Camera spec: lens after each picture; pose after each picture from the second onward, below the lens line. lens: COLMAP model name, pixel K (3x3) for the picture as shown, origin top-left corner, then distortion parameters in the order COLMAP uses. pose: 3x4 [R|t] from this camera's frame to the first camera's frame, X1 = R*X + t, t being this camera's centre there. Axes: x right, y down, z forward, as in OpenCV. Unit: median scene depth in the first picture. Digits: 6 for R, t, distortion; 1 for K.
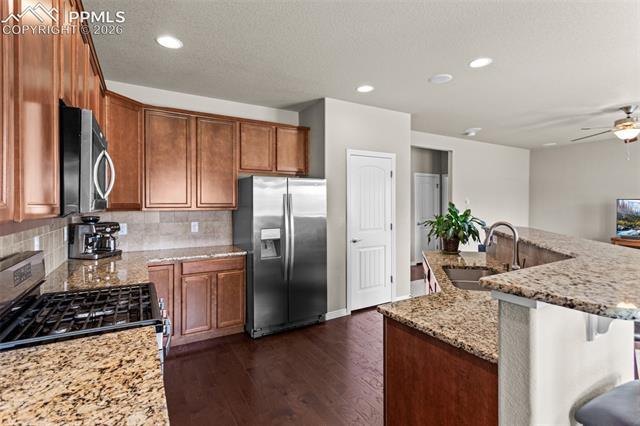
lens RADIAL K [[308.3, 0, 319.0], [0, 308.3, 207.4], [0, 0, 1]] dist [0.002175, 0.001169]
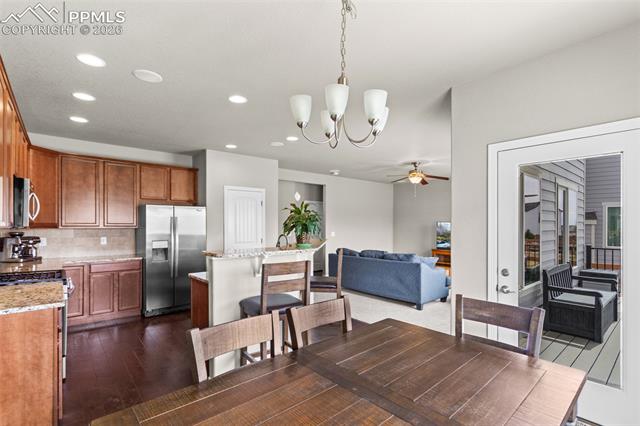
lens RADIAL K [[308.3, 0, 322.8], [0, 308.3, 227.3], [0, 0, 1]] dist [0.002175, 0.001169]
pose [[0.983934, 0.001750, 0.178524, 0.325647], [-0.000754, 0.999984, -0.005643, 0.011572], [-0.178531, 0.005418, 0.983919, -0.543123]]
